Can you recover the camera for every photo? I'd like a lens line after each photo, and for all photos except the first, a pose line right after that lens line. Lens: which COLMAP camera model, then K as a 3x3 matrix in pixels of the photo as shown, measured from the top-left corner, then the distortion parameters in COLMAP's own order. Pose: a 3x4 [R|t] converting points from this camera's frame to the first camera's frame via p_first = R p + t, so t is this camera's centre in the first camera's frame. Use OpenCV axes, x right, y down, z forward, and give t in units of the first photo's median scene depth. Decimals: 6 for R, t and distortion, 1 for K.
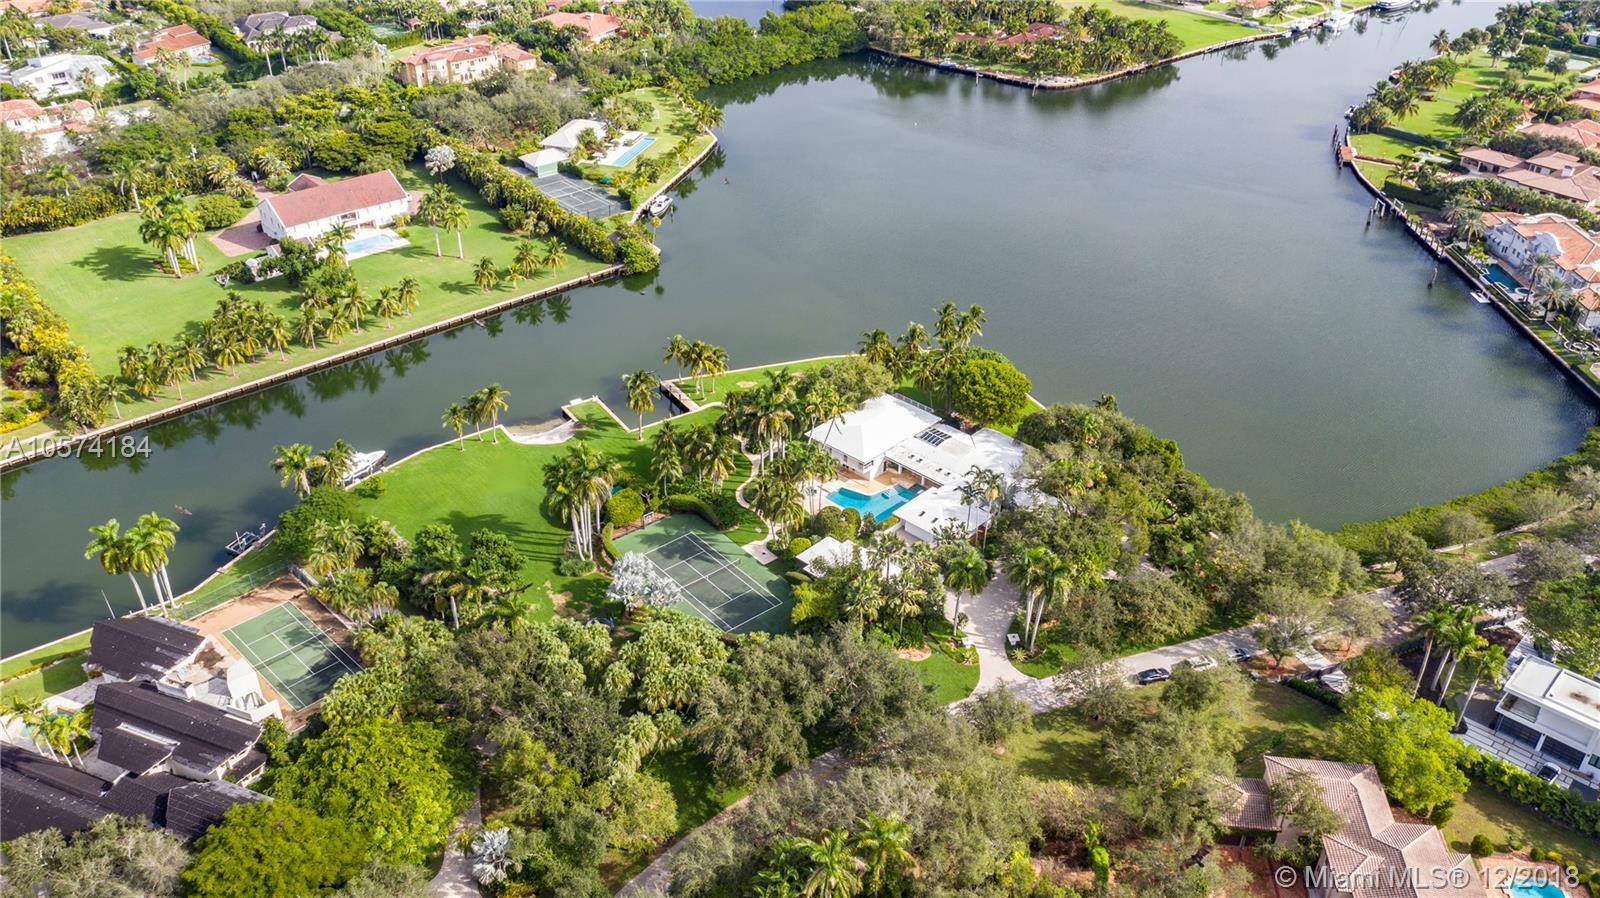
lens RADIAL K [[1262.9, 0, 800.0], [0, 1262.9, 449.0], [0, 0, 1]] dist [-0.012481, 0.000241]
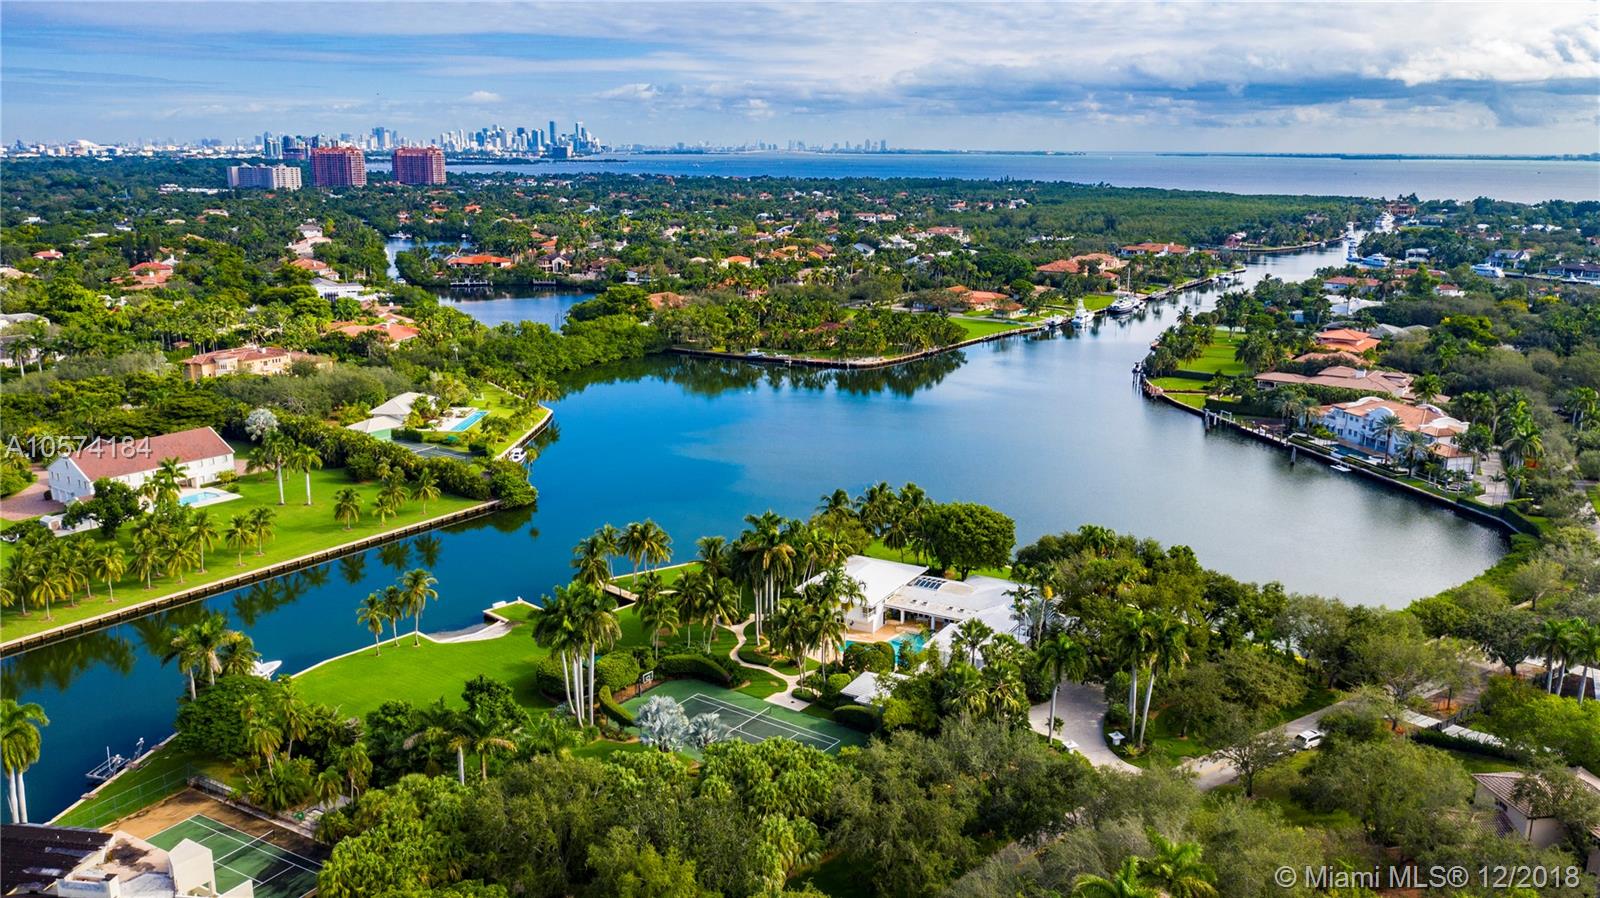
lens RADIAL K [[1262.9, 0, 800.0], [0, 1262.9, 449.0], [0, 0, 1]] dist [-0.012481, 0.000241]
pose [[0.969095, -0.056815, 0.240057, -0.130533], [0.130142, 0.944430, -0.301852, 0.107246], [-0.209568, 0.323765, 0.922636, 0.098755]]
